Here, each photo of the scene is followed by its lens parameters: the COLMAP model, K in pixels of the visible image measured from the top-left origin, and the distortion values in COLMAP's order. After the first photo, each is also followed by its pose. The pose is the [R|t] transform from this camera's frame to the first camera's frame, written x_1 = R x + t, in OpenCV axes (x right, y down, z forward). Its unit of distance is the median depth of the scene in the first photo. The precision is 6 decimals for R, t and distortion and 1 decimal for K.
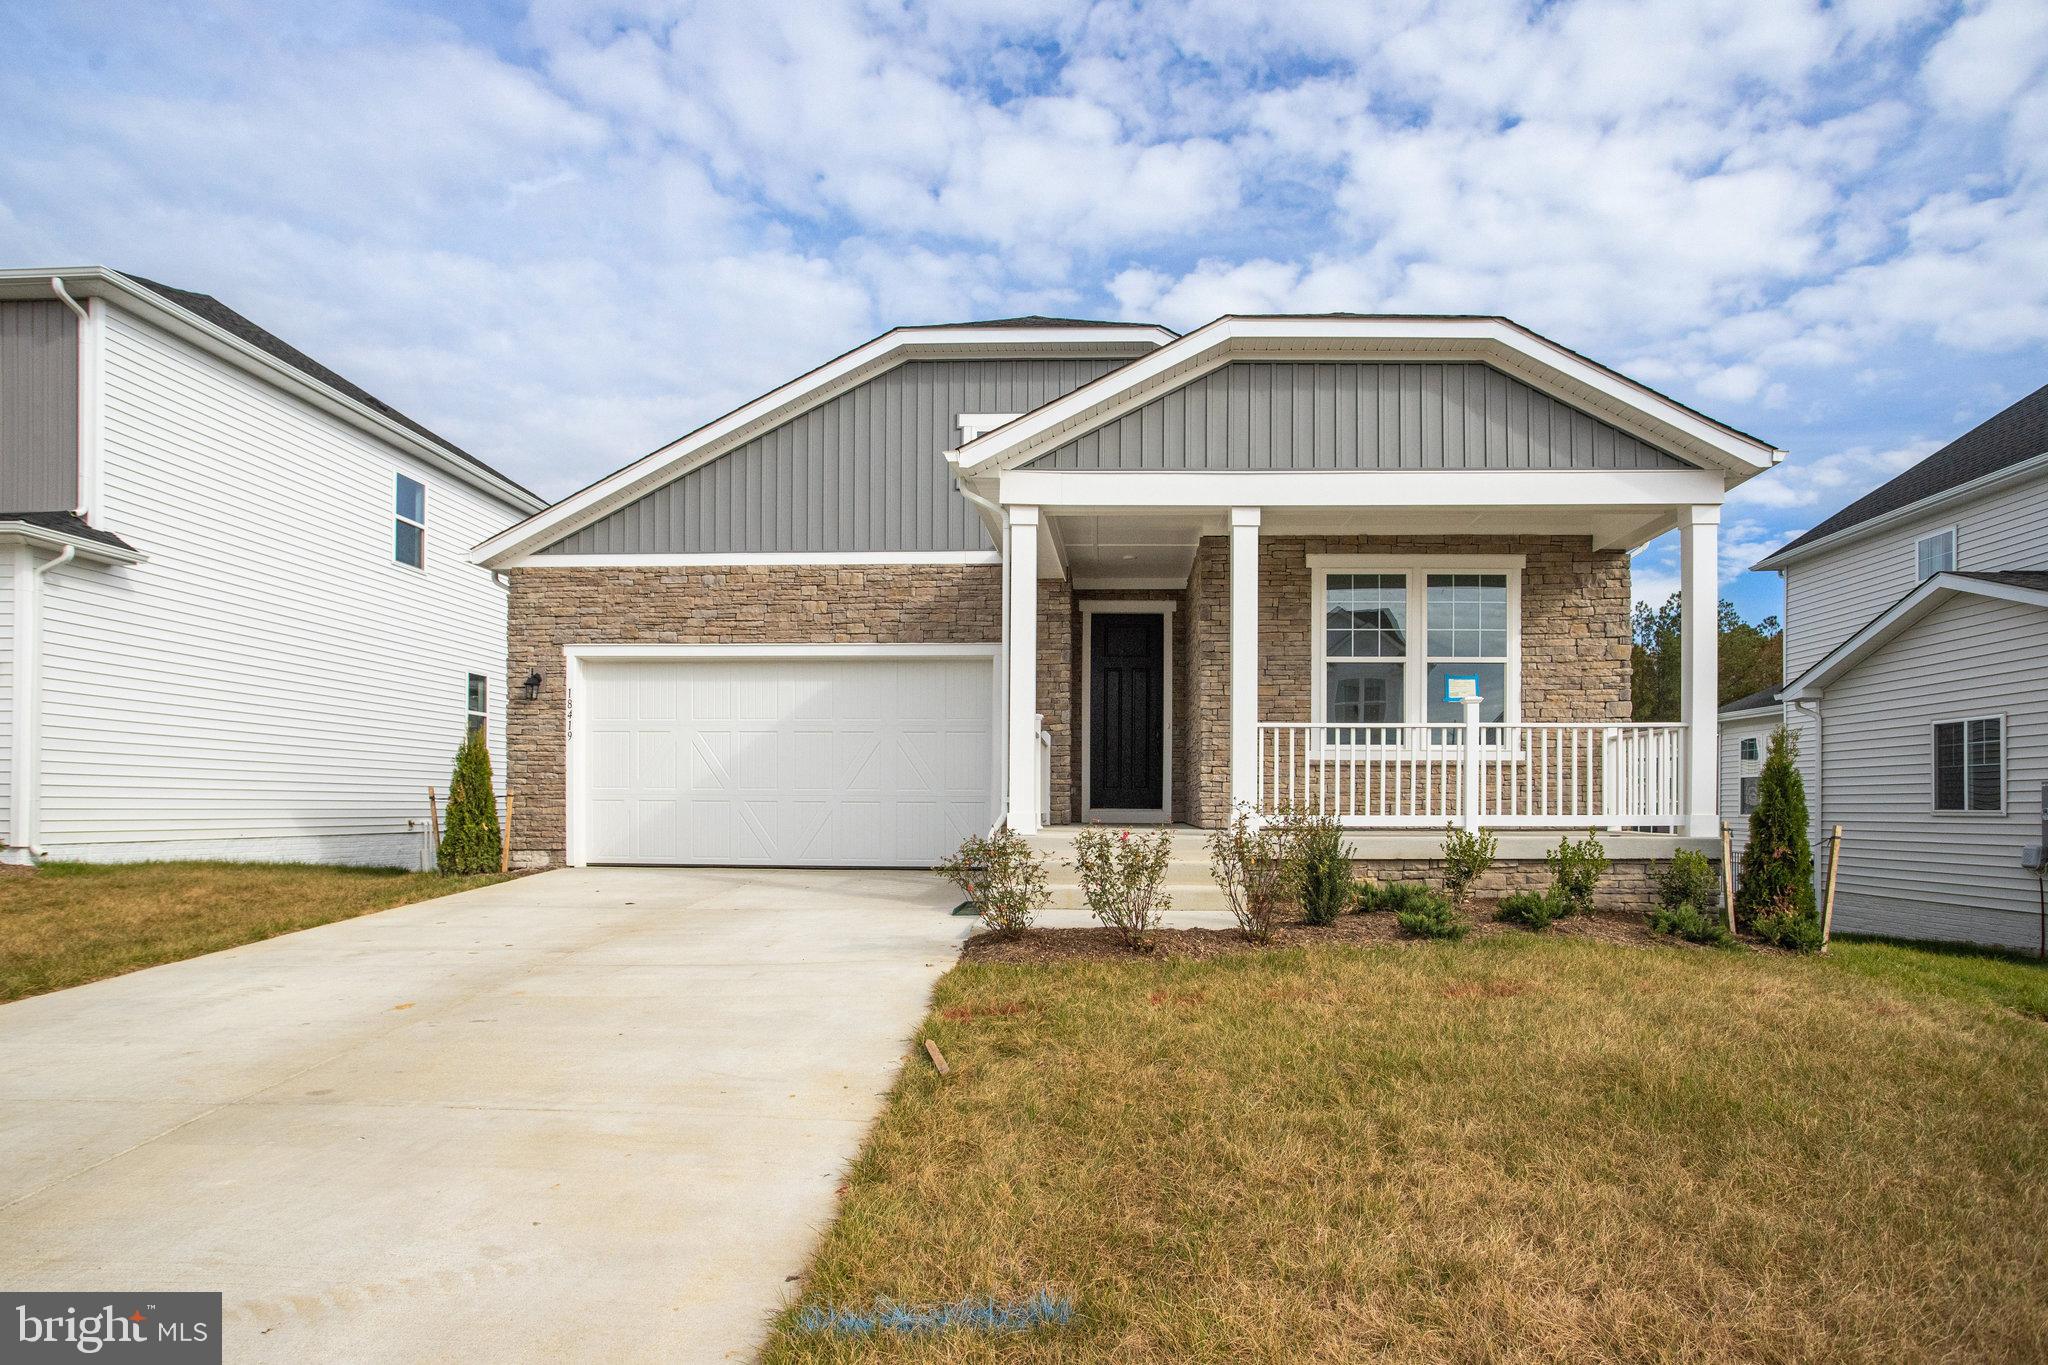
lens RADIAL K [[1159.5, 0, 1073.7], [0, 1159.5, 803.3], [0, 0, 1]] dist [-0.059288, 0.028422]
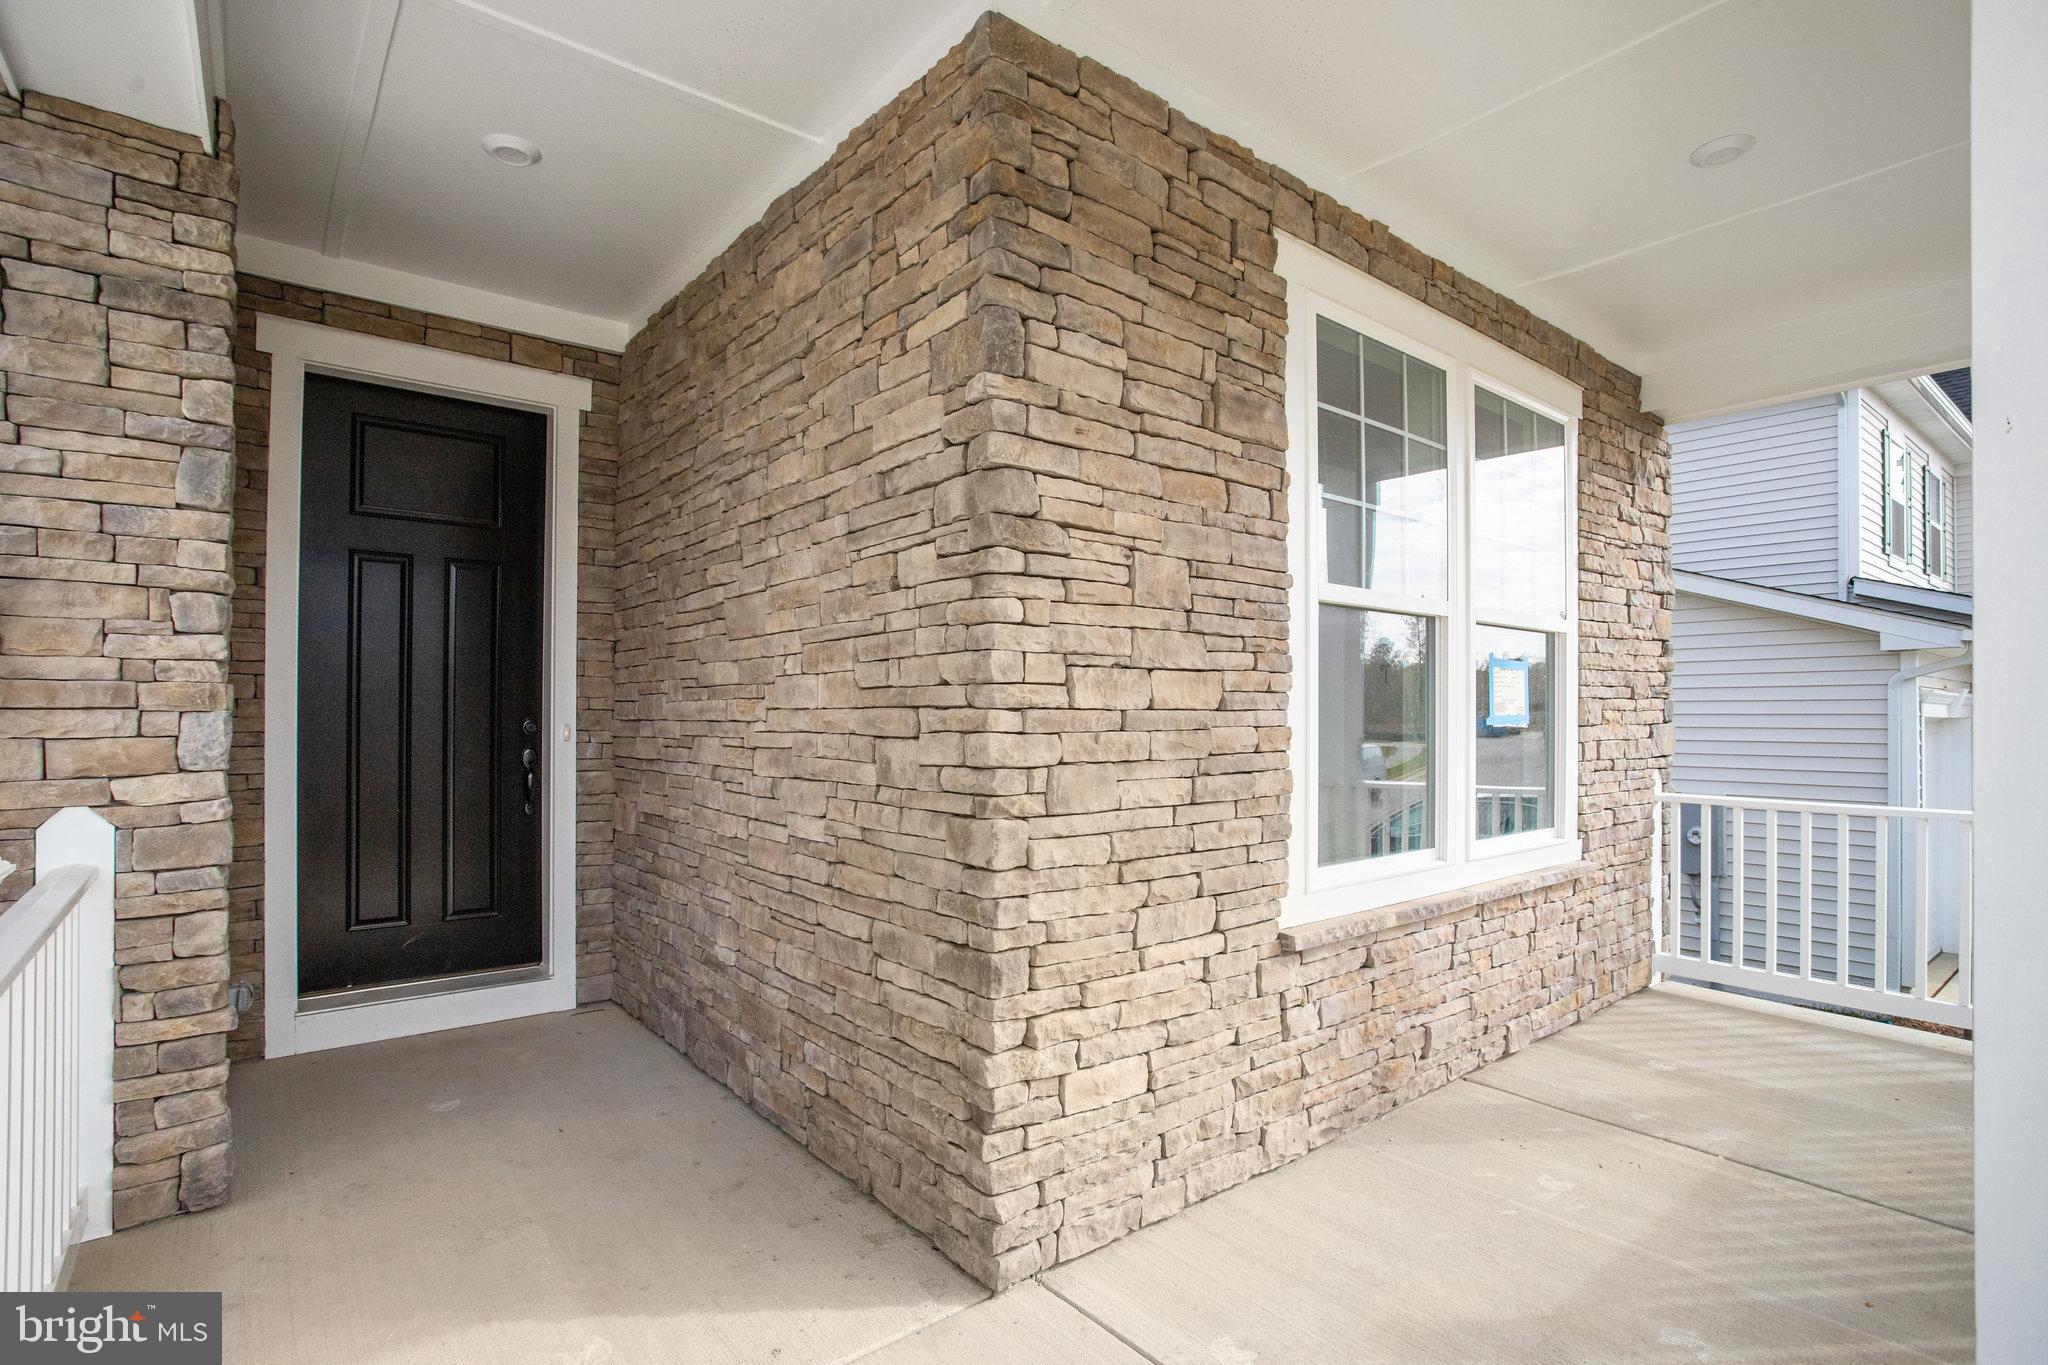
lens RADIAL K [[995.1, 0, 1019.3], [0, 995.1, 698.5], [0, 0, 1]] dist [-0.039603, 0.000020]
pose [[0.755222, 0.008729, 0.655411, -0.010045], [-0.001836, 0.999936, -0.011202, -0.080440], [-0.655467, 0.007256, 0.755189, 0.739946]]
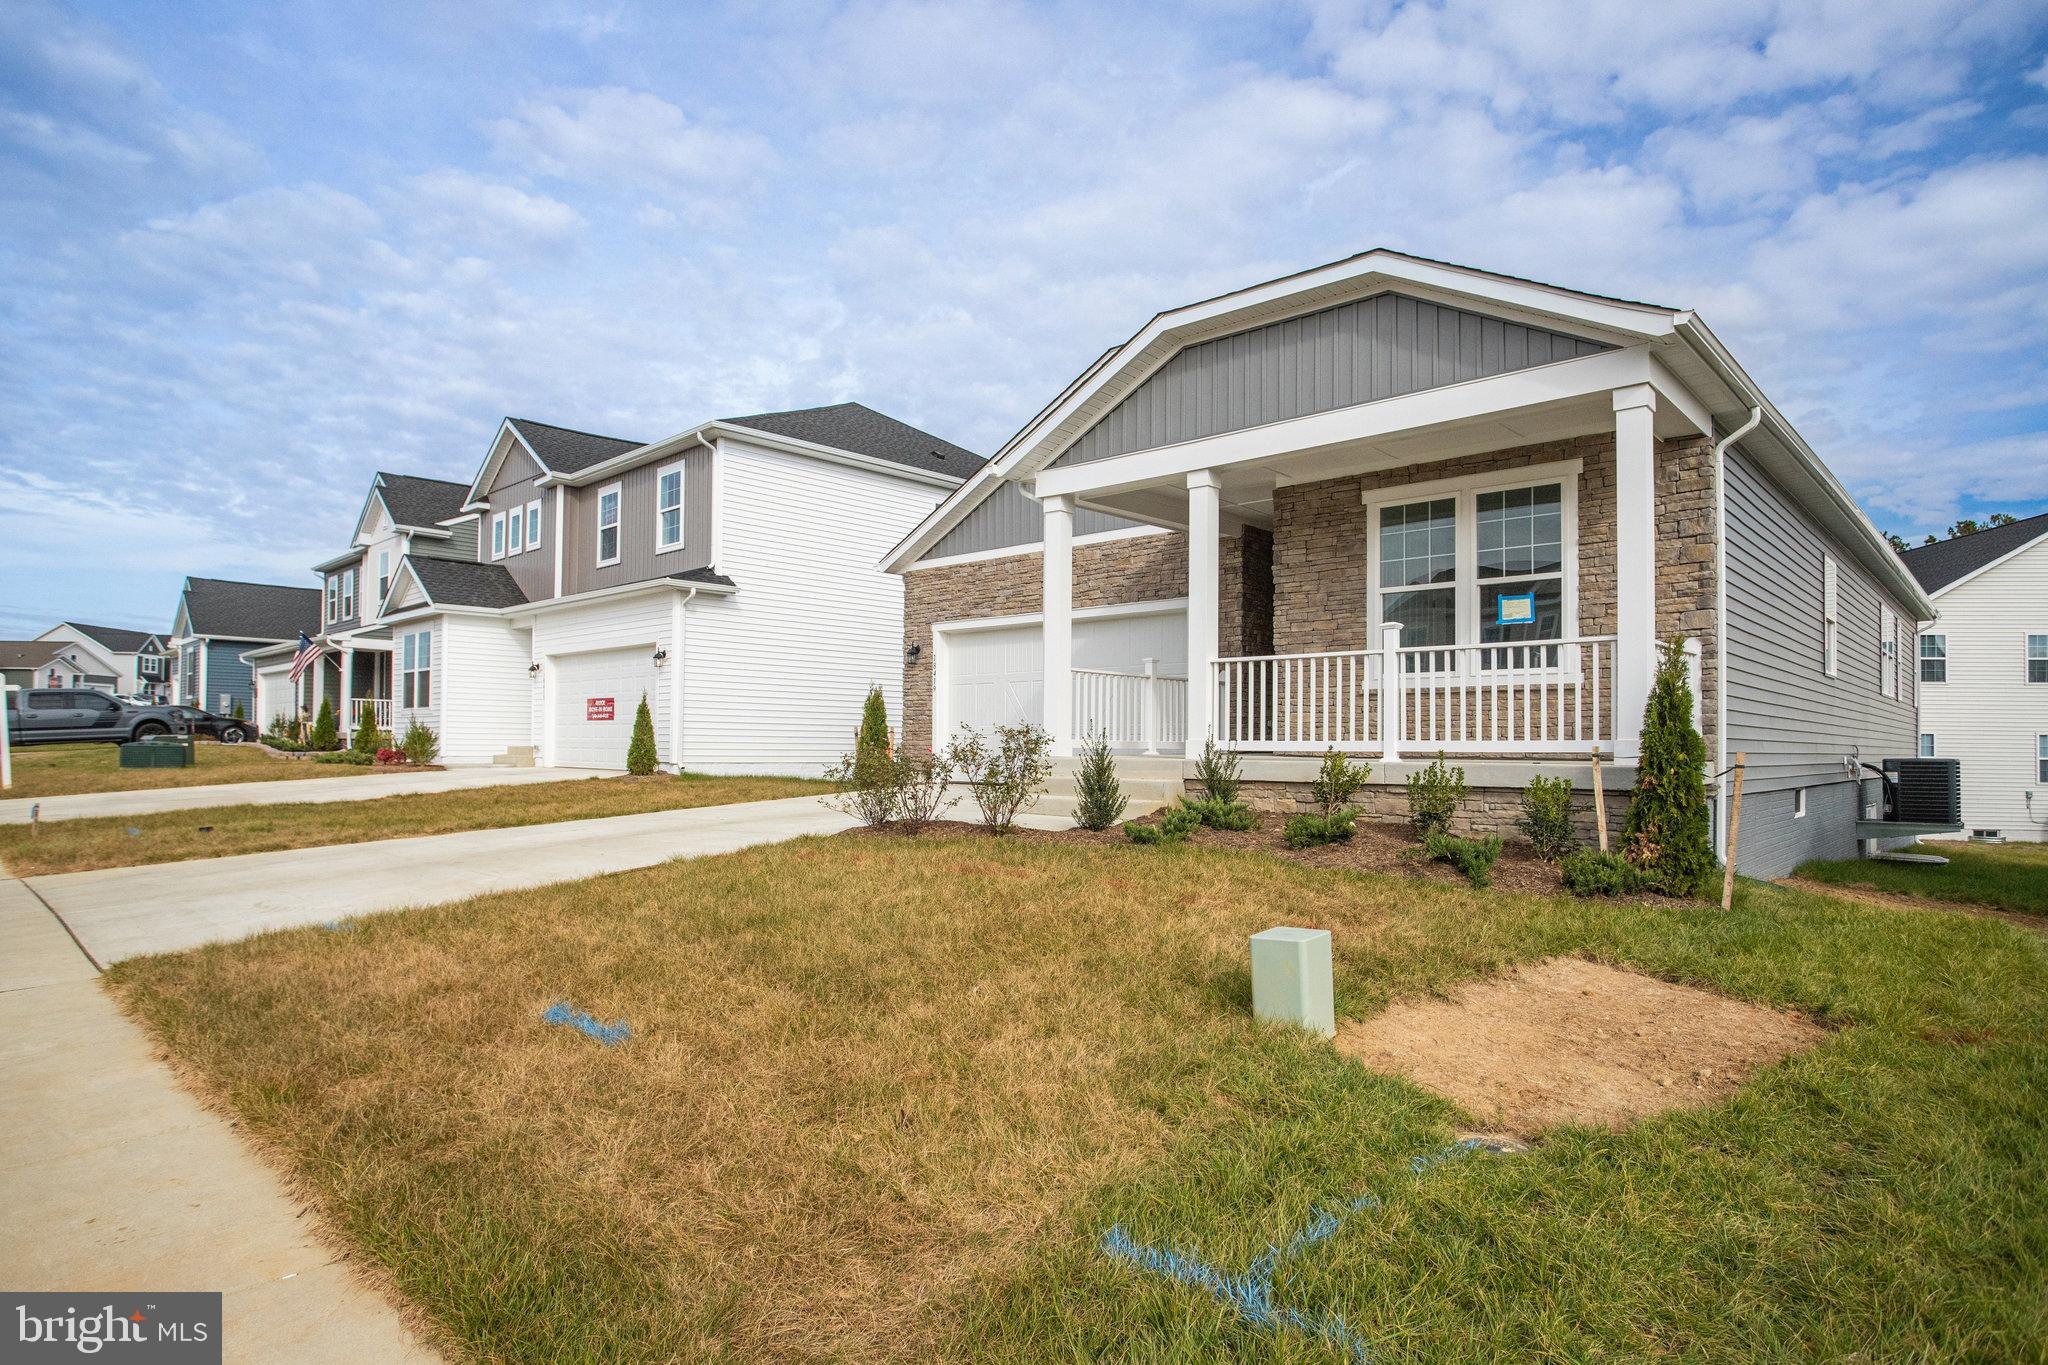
lens RADIAL K [[1142.2, 0, 1032.8], [0, 1142.2, 760.2], [0, 0, 1]] dist [-0.073363, 0.040108]
pose [[0.755264, 0.007740, -0.655375, 0.561557], [-0.001730, 0.999950, 0.009815, 0.014753], [0.655418, -0.006279, 0.755240, 0.028549]]
